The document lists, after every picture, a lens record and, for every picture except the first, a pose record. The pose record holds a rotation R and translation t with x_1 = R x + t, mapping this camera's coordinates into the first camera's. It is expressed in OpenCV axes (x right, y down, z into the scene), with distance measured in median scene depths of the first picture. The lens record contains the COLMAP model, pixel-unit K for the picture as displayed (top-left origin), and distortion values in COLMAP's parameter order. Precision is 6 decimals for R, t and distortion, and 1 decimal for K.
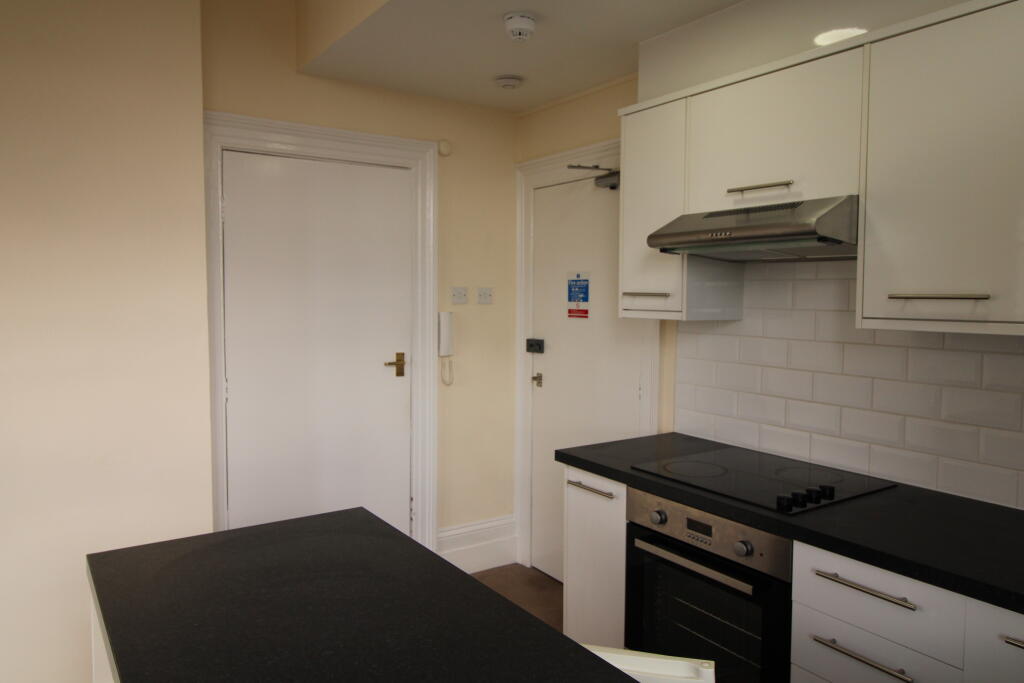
lens RADIAL K [[716.6, 0, 512.7], [0, 716.6, 335.0], [0, 0, 1]] dist [0.039367, -0.051007]
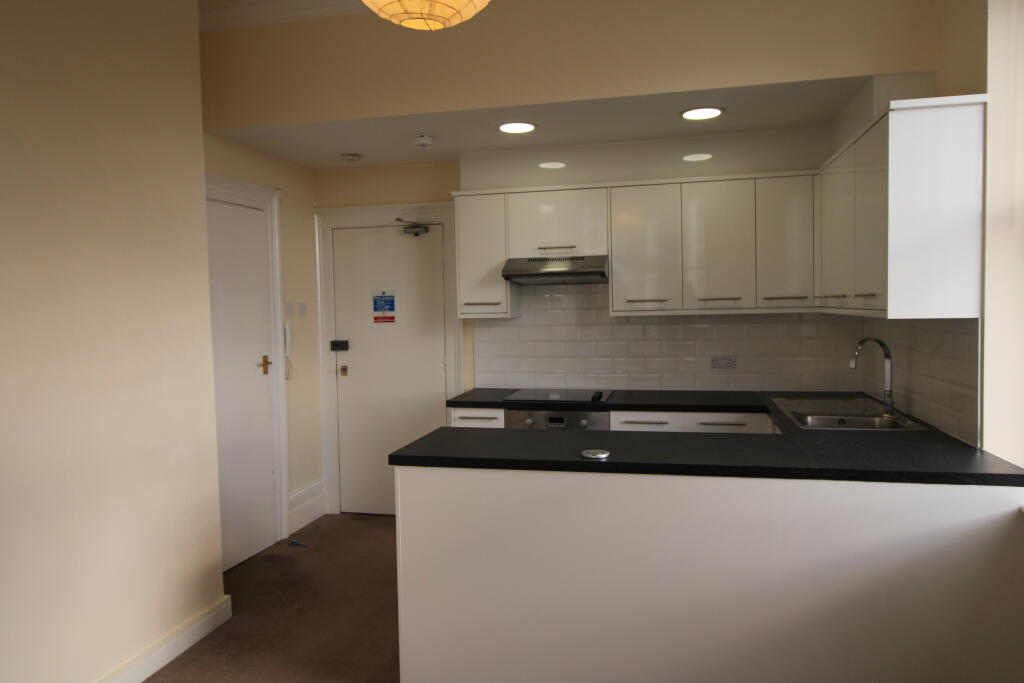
lens RADIAL K [[716.6, 0, 512.7], [0, 716.6, 335.0], [0, 0, 1]] dist [0.039367, -0.051007]
pose [[0.731218, -0.050715, 0.680256, -0.711810], [0.064835, 0.997885, 0.004703, 0.011117], [-0.679055, 0.040665, 0.732960, -0.226791]]
